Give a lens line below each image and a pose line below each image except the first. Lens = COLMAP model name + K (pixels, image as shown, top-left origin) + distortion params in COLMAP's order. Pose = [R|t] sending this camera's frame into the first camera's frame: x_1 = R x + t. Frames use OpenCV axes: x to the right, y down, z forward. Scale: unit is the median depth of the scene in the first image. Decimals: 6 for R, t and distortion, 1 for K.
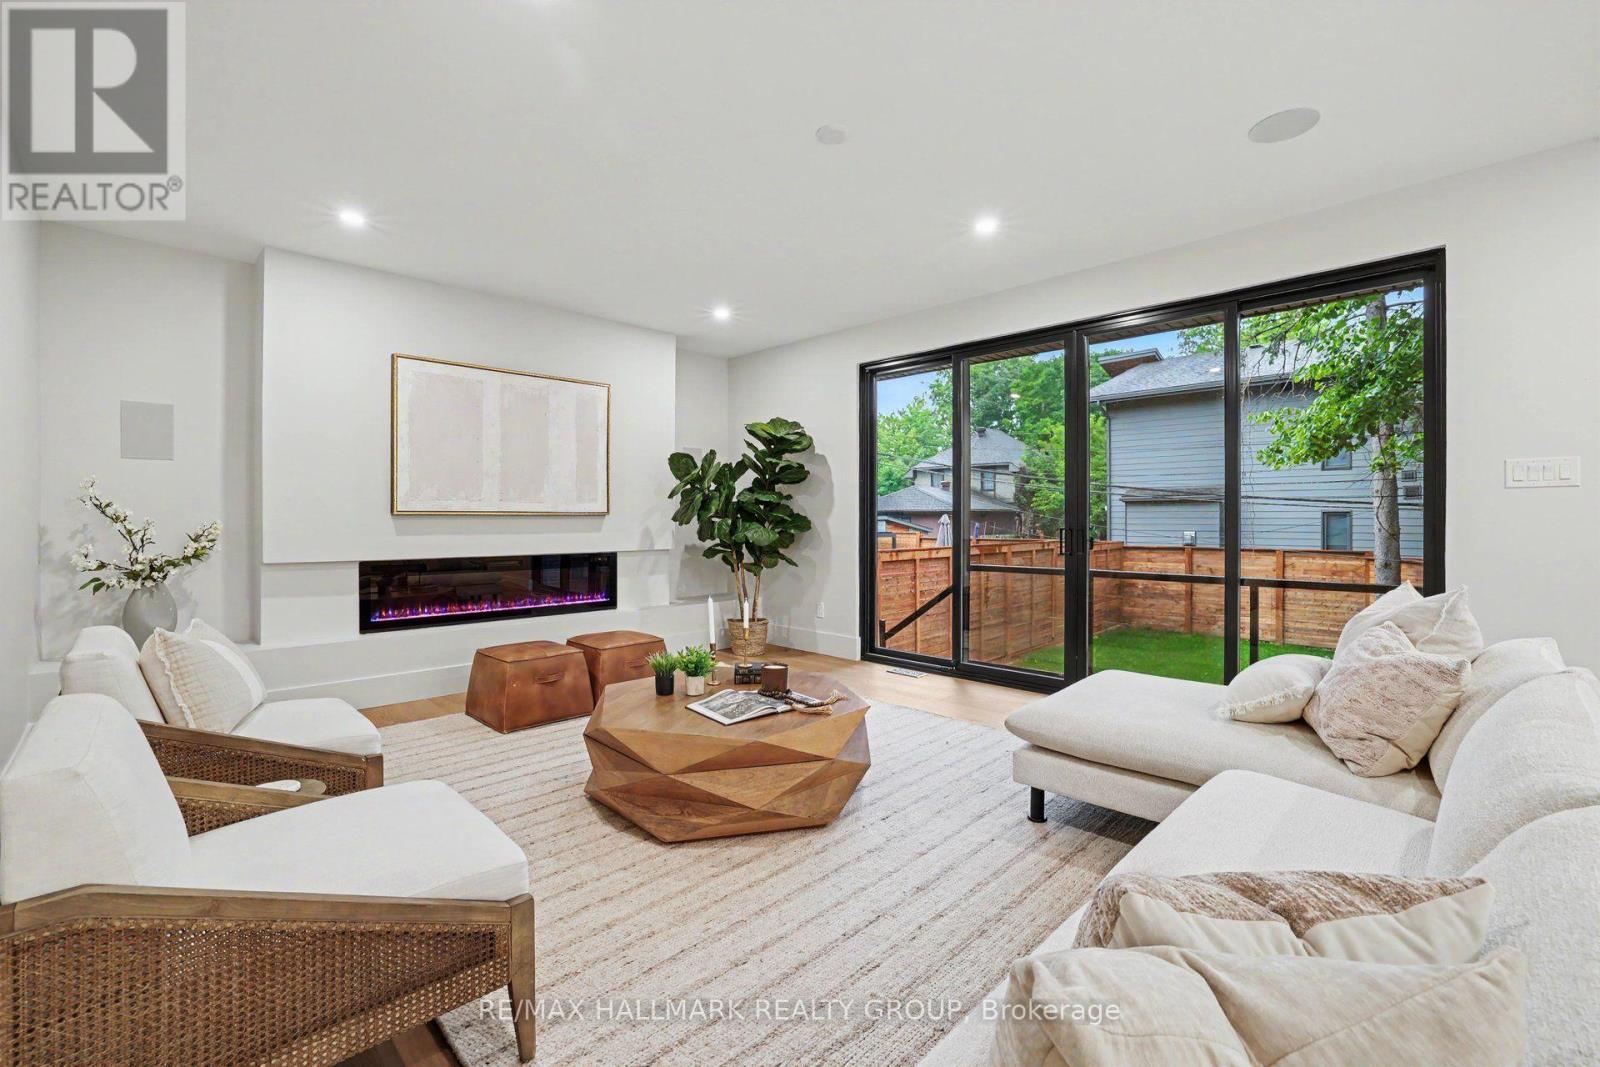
lens RADIAL K [[686.9, 0, 797.6], [0, 686.9, 524.0], [0, 0, 1]] dist [-0.030252, 0.001110]
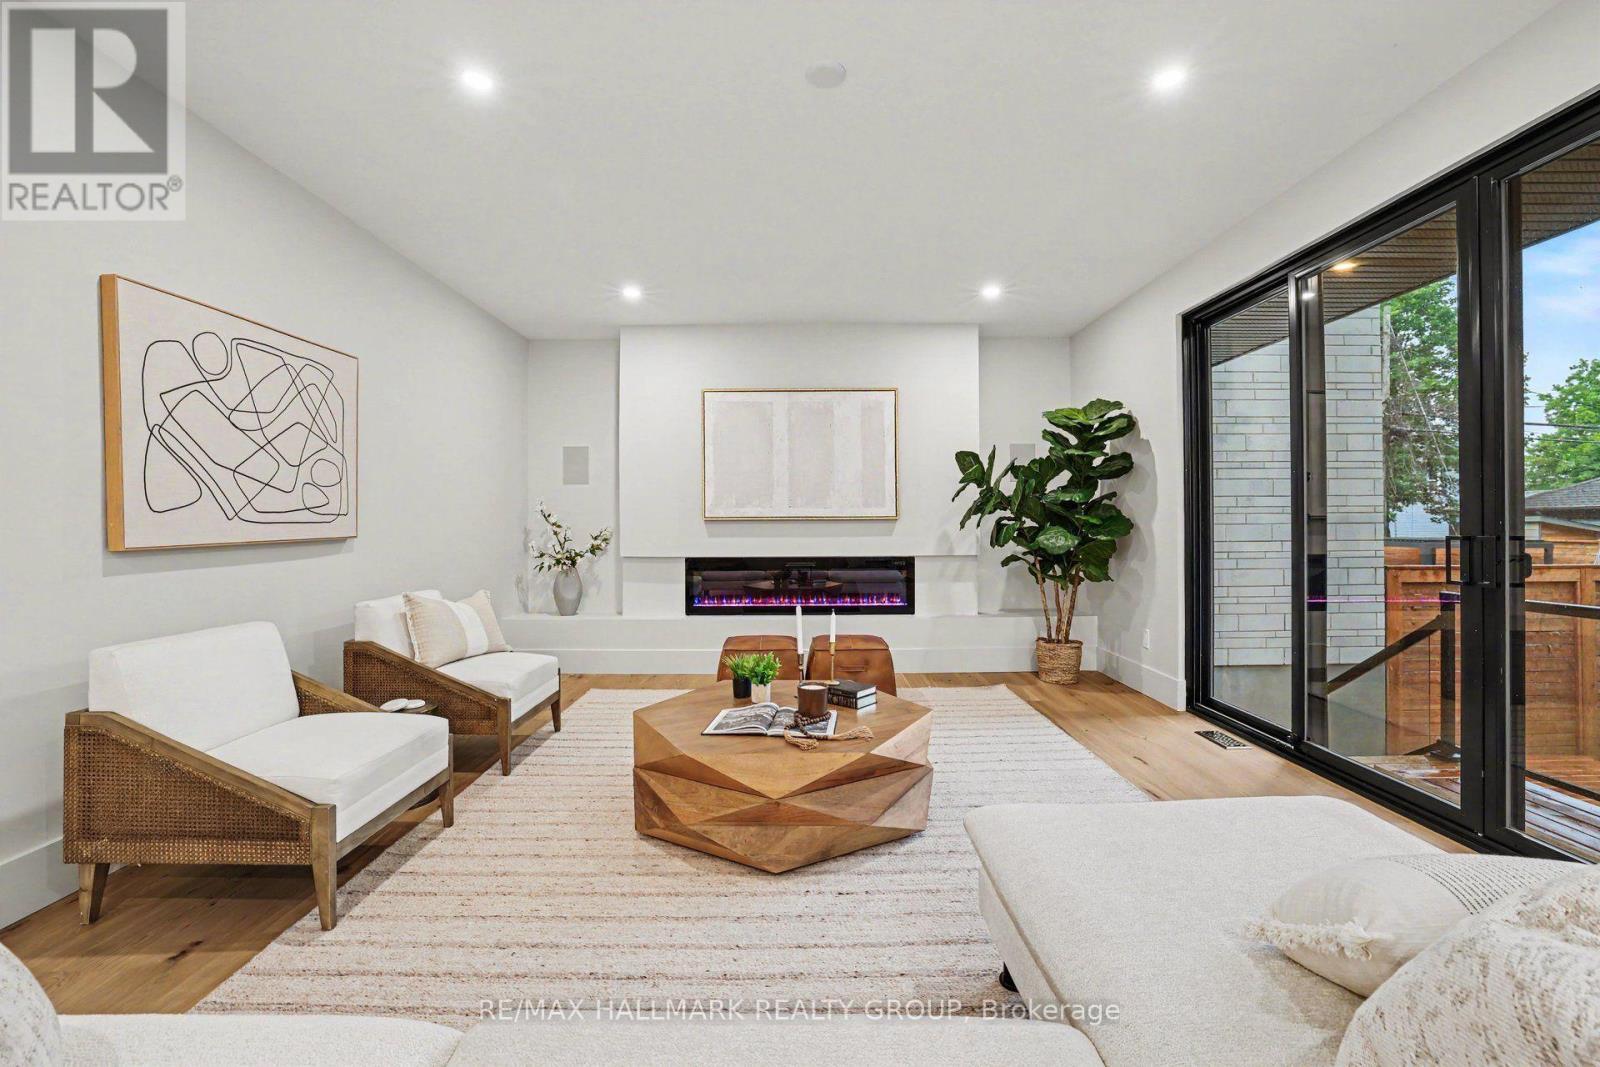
lens RADIAL K [[686.9, 0, 797.6], [0, 686.9, 524.0], [0, 0, 1]] dist [-0.030252, 0.001110]
pose [[0.706963, -0.002689, -0.707245, 0.374829], [-0.001002, 0.999988, -0.004804, -0.001331], [0.707250, 0.004105, 0.706952, 0.221610]]
